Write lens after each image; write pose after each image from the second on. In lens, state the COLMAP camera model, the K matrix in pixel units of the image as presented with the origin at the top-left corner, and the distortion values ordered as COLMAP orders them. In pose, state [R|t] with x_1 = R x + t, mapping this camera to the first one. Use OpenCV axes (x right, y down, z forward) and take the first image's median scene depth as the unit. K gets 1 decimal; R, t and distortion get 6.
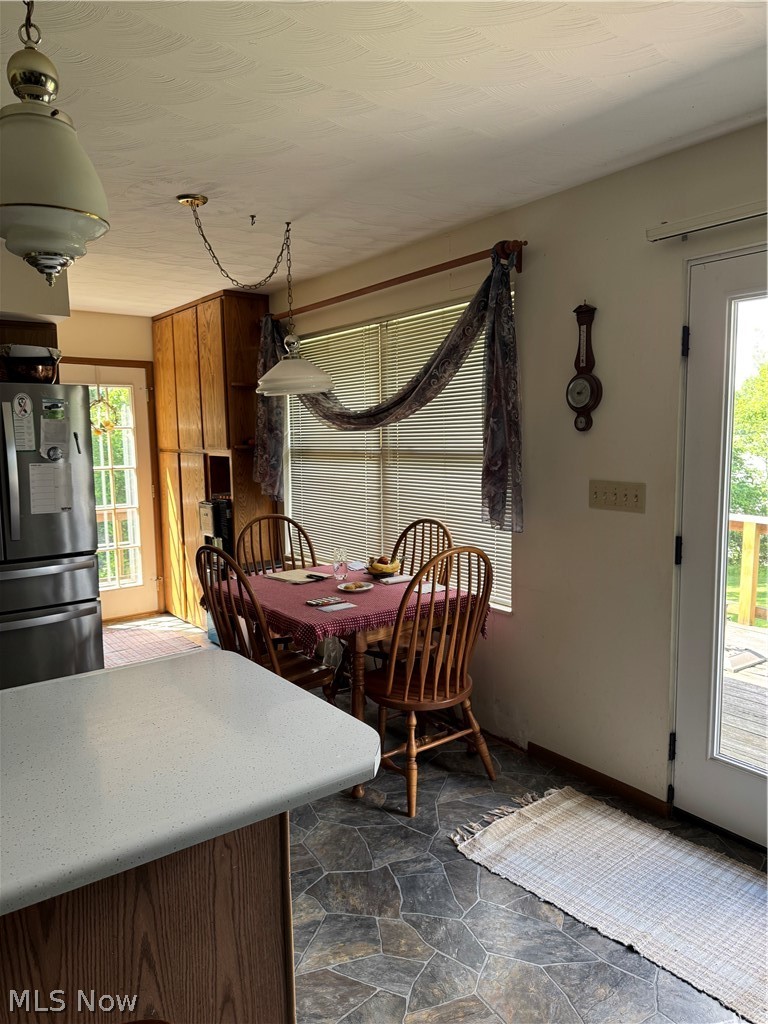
lens RADIAL K [[715.5, 0, 386.1], [0, 715.5, 515.7], [0, 0, 1]] dist [0.021085, -0.029862]
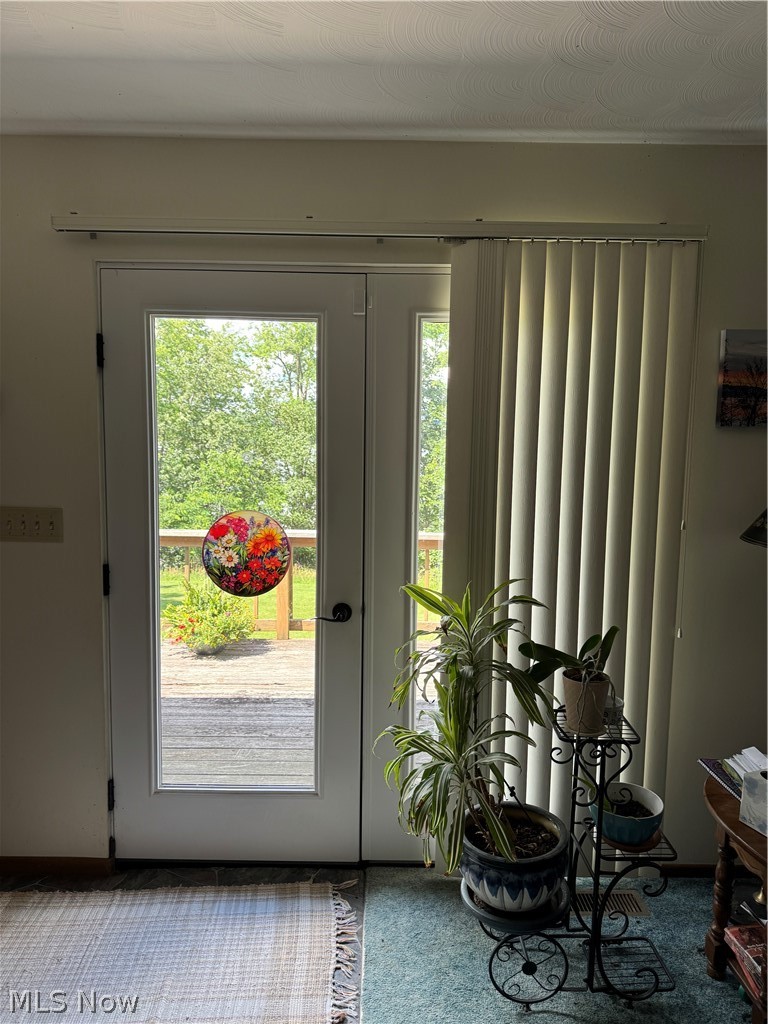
lens RADIAL K [[715.5, 0, 384.1], [0, 715.5, 518.0], [0, 0, 1]] dist [0.021085, -0.029862]
pose [[0.596147, -0.062003, 0.800478, -0.105722], [0.073074, 0.997066, 0.022809, -0.024737], [-0.799543, 0.044897, 0.598929, 0.169951]]
